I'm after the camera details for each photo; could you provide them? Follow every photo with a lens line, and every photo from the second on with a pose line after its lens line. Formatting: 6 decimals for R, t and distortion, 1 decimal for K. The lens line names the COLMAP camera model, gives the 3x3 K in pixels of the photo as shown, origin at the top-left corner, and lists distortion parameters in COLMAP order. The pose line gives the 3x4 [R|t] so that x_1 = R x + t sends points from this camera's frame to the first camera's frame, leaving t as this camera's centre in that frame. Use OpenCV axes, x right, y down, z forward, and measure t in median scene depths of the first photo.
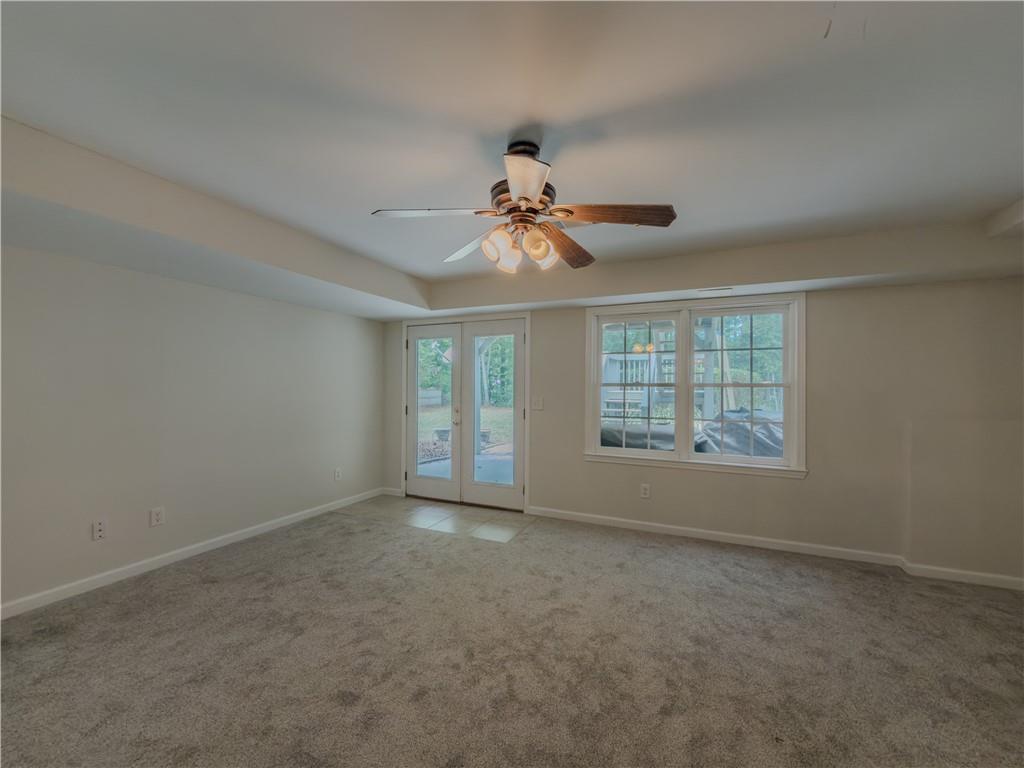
lens RADIAL K [[411.6, 0, 515.1], [0, 411.6, 385.6], [0, 0, 1]] dist [0.000884, -0.000394]
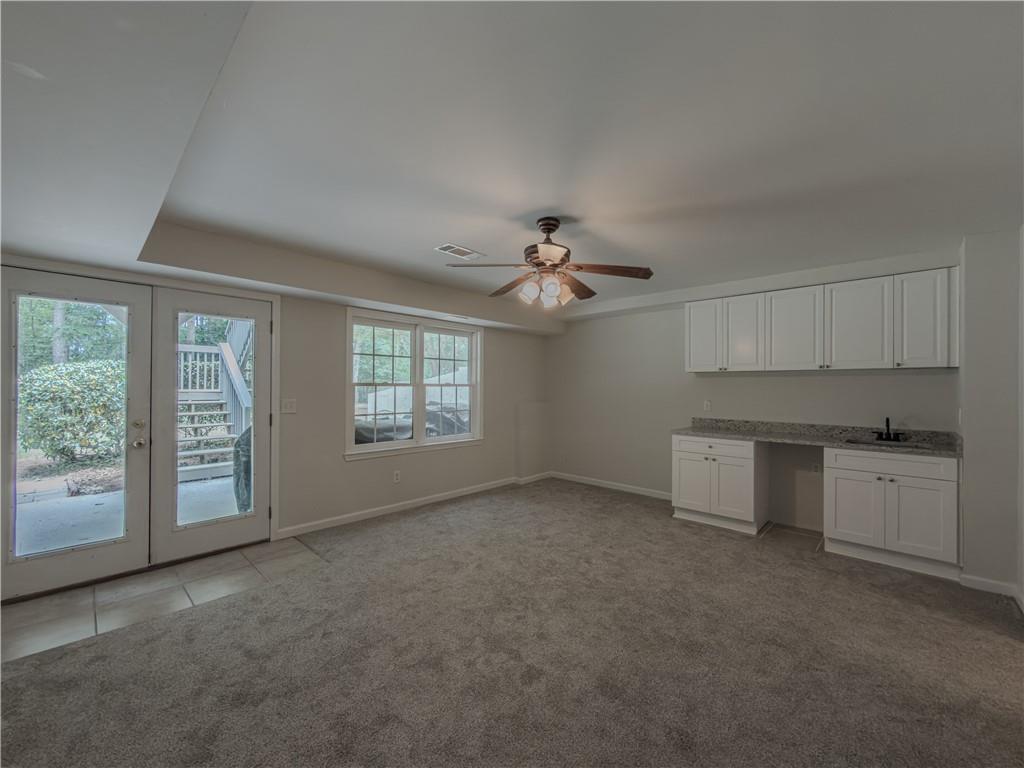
lens RADIAL K [[411.6, 0, 514.3], [0, 411.6, 385.1], [0, 0, 1]] dist [0.000884, -0.000394]
pose [[0.326808, 0.001687, 0.945089, -0.697737], [-0.008265, 0.999965, 0.001074, -0.005270], [-0.945055, -0.008162, 0.326811, 0.329418]]
